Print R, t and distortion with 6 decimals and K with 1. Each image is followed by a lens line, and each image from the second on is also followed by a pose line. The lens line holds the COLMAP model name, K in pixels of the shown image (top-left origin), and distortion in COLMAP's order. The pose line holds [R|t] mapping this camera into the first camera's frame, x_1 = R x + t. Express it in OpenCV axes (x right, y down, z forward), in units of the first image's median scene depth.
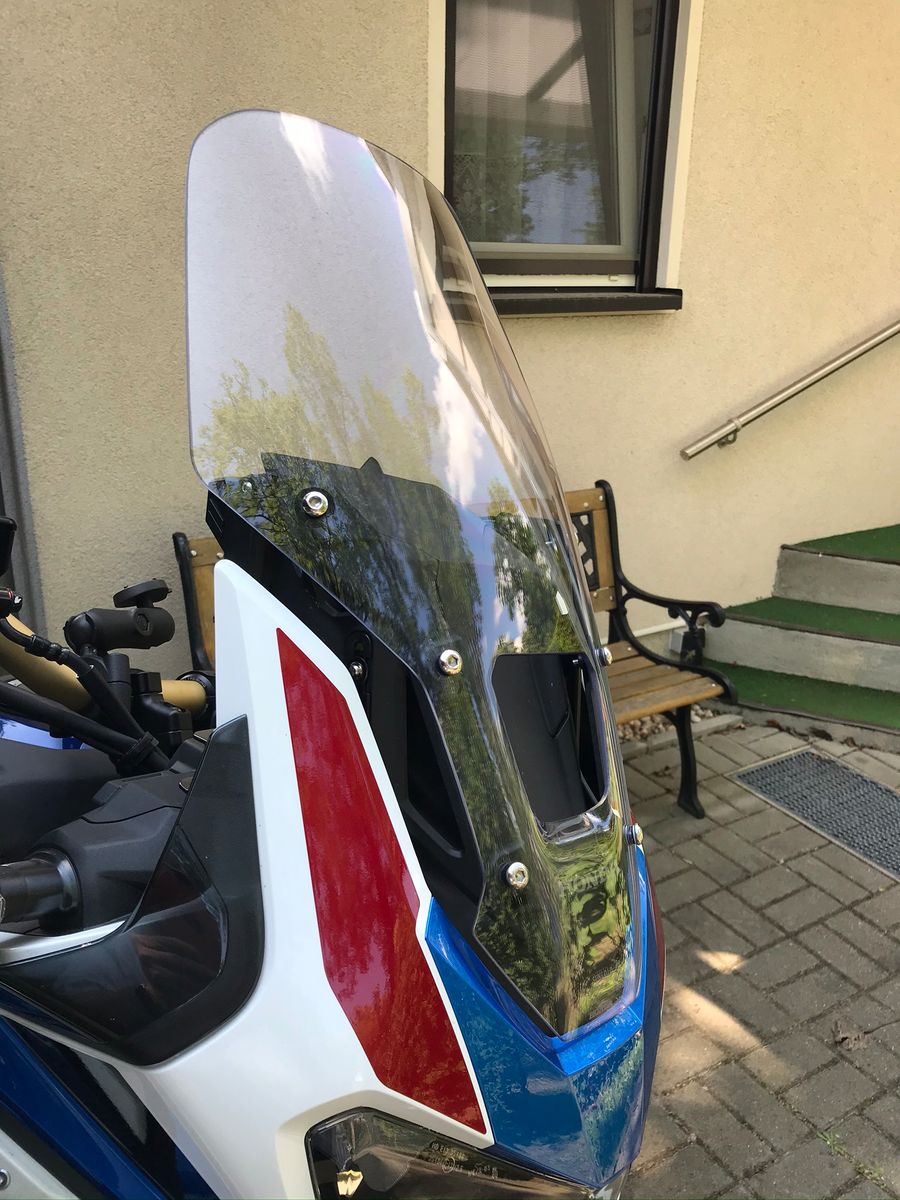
lens RADIAL K [[948.7, 0, 450.0], [0, 948.7, 600.0], [0, 0, 1]] dist [-0.000005, -0.007023]
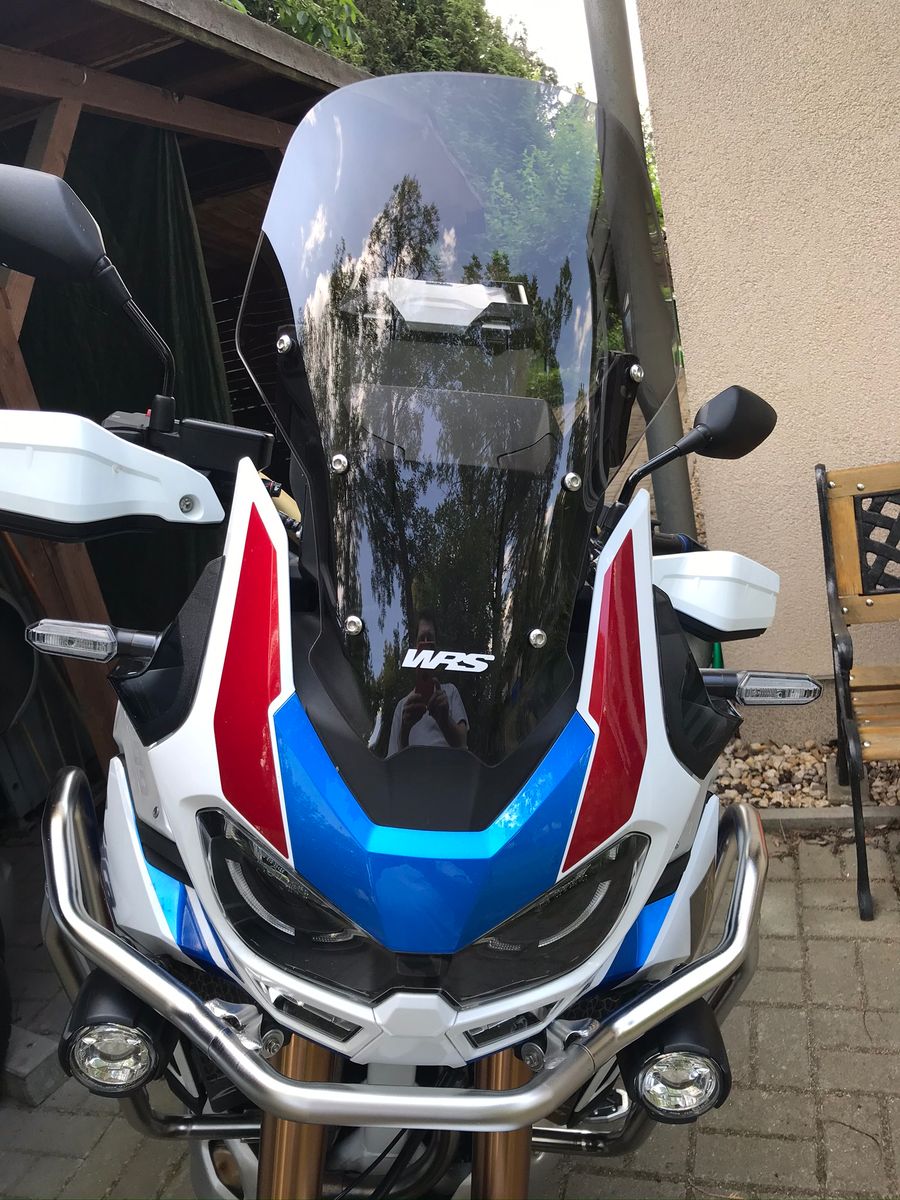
lens RADIAL K [[948.7, 0, 450.0], [0, 948.7, 600.0], [0, 0, 1]] dist [-0.000005, -0.007023]
pose [[0.647282, 0.083942, -0.757615, 0.246387], [-0.040108, 0.996292, 0.076119, 0.011889], [0.761195, -0.018884, 0.648248, 0.054088]]
